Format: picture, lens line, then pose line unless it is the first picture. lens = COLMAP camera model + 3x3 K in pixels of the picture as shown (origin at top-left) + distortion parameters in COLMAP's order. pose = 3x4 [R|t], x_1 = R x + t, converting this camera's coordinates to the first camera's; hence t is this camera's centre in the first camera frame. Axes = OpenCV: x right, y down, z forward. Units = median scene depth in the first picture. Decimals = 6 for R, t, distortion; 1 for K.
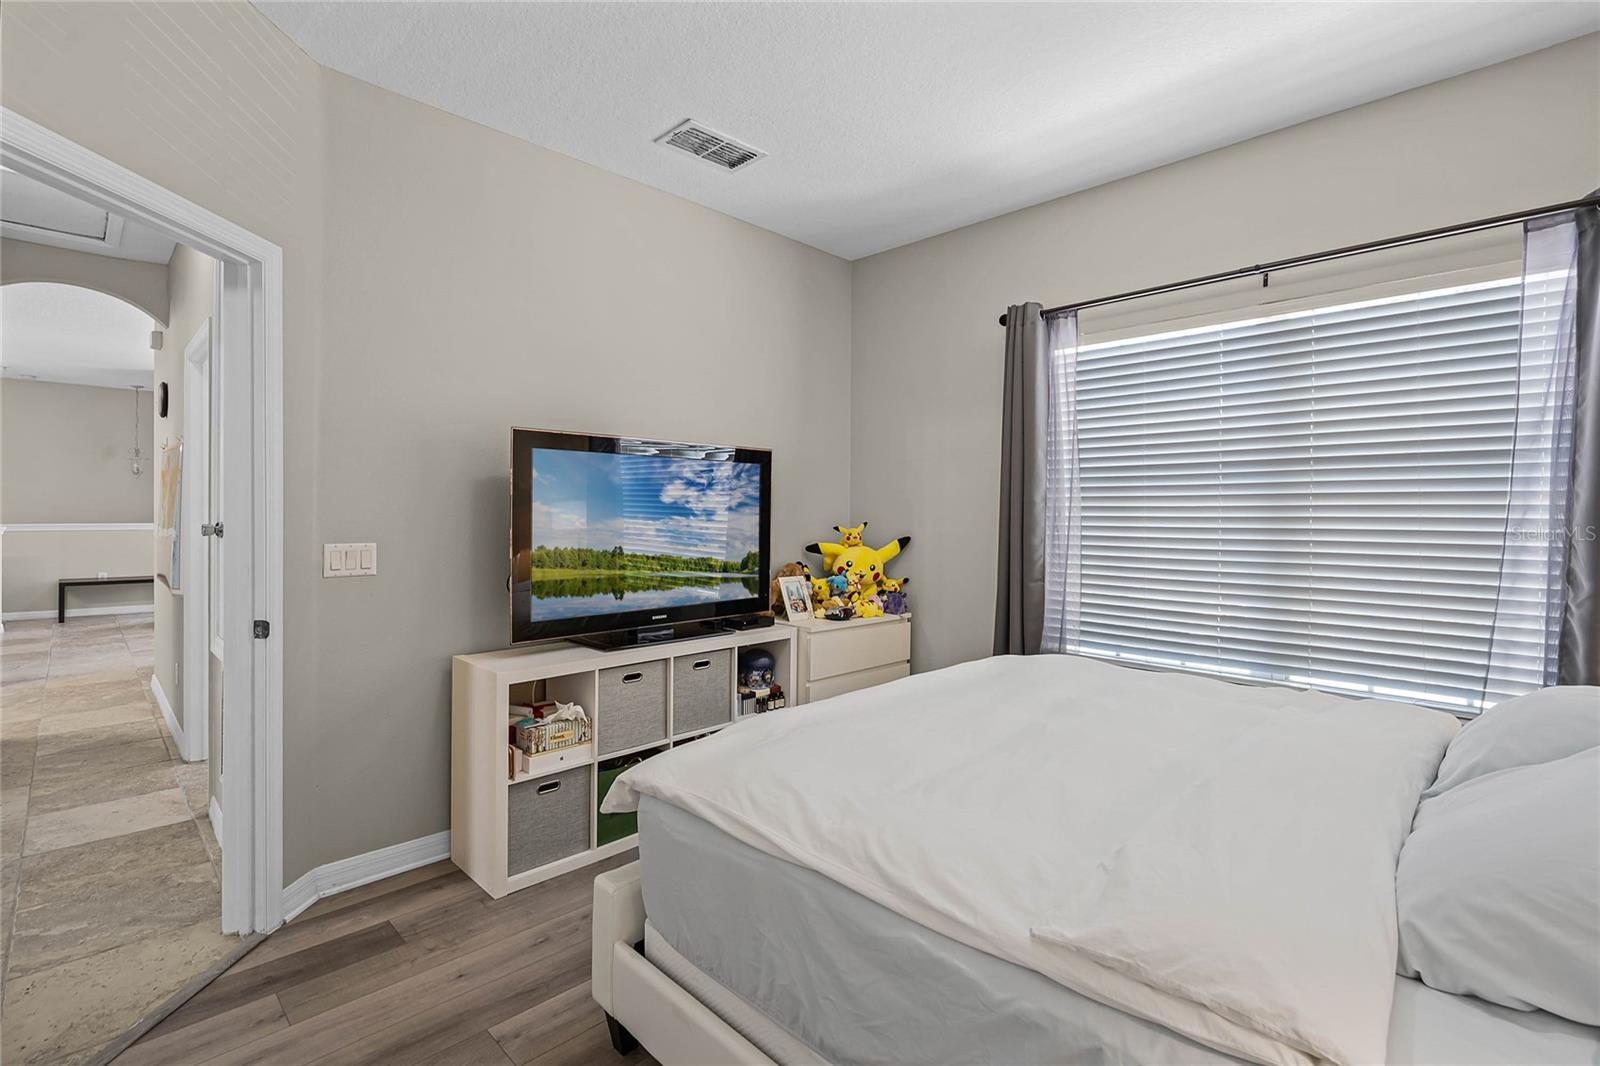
lens RADIAL K [[736.5, 0, 802.4], [0, 736.5, 509.2], [0, 0, 1]] dist [-0.014661, 0.008571]
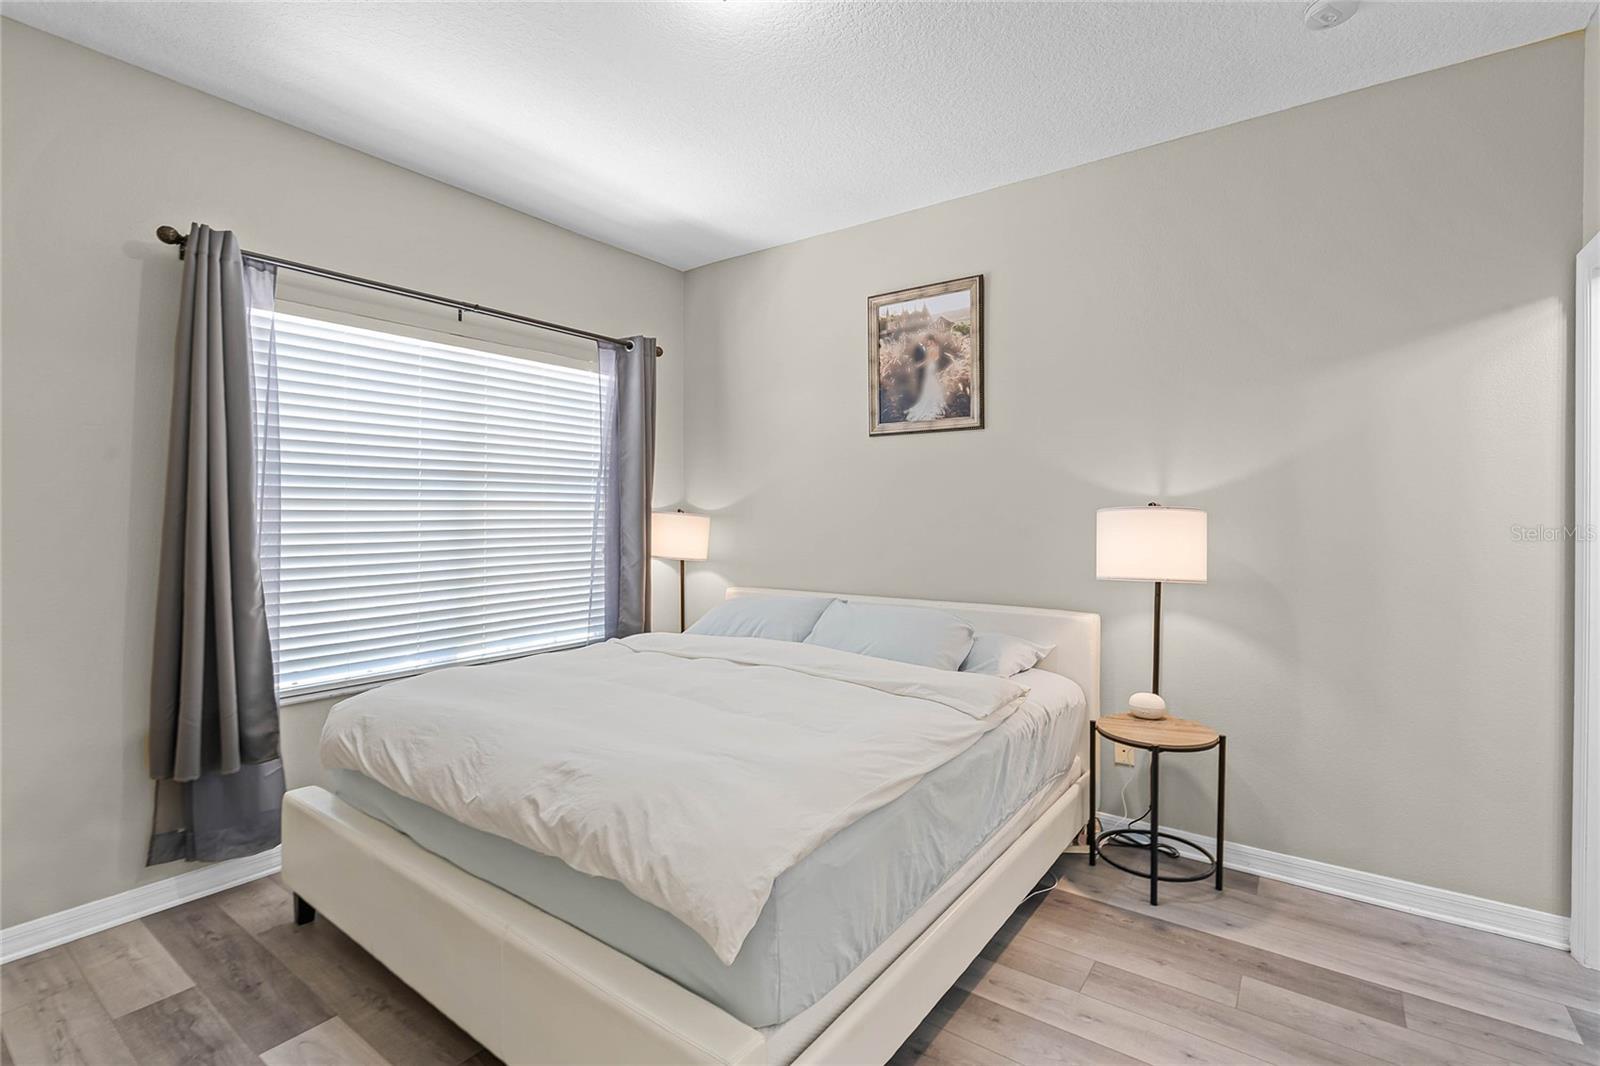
lens RADIAL K [[736.5, 0, 802.4], [0, 736.5, 509.2], [0, 0, 1]] dist [-0.014661, 0.008571]
pose [[-0.158342, 0.001493, 0.987383, -0.607646], [-0.005964, 0.999979, -0.002468, -0.006789], [-0.987366, -0.006280, -0.158329, 0.659829]]
